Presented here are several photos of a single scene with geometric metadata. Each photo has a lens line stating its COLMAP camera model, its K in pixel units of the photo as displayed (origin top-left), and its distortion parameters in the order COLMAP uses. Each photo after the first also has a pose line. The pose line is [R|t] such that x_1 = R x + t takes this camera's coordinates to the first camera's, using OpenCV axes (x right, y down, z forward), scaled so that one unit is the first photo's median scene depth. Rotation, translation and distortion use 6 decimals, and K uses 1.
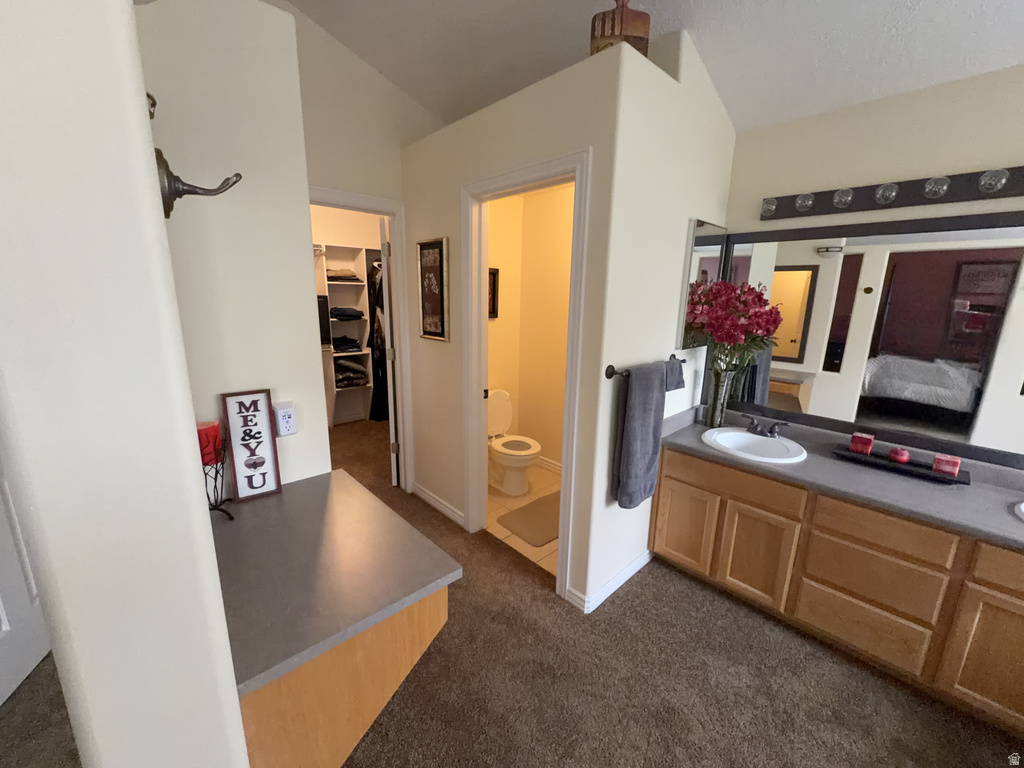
lens RADIAL K [[406.3, 0, 509.3], [0, 406.3, 389.4], [0, 0, 1]] dist [-0.004527, 0.000722]
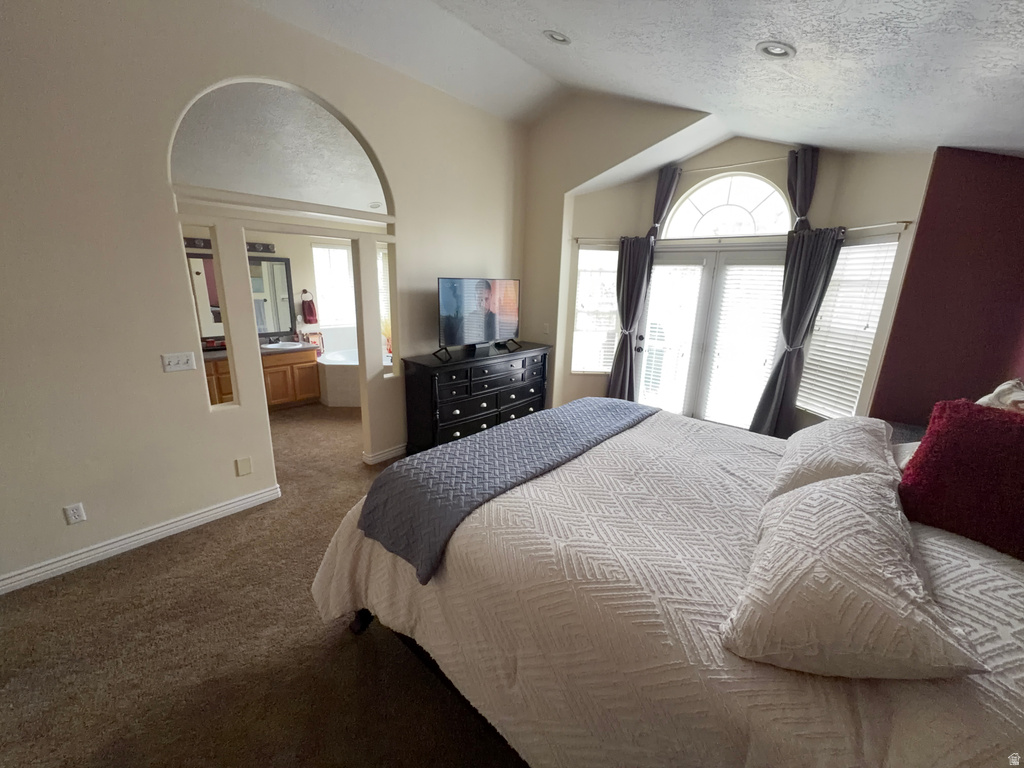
lens RADIAL K [[406.3, 0, 516.3], [0, 406.3, 385.3], [0, 0, 1]] dist [-0.004527, 0.000722]
pose [[-0.116430, -0.275544, 0.954211, -1.919267], [0.188877, 0.937070, 0.293641, -0.000875], [-0.975074, 0.214418, -0.057059, -0.680178]]
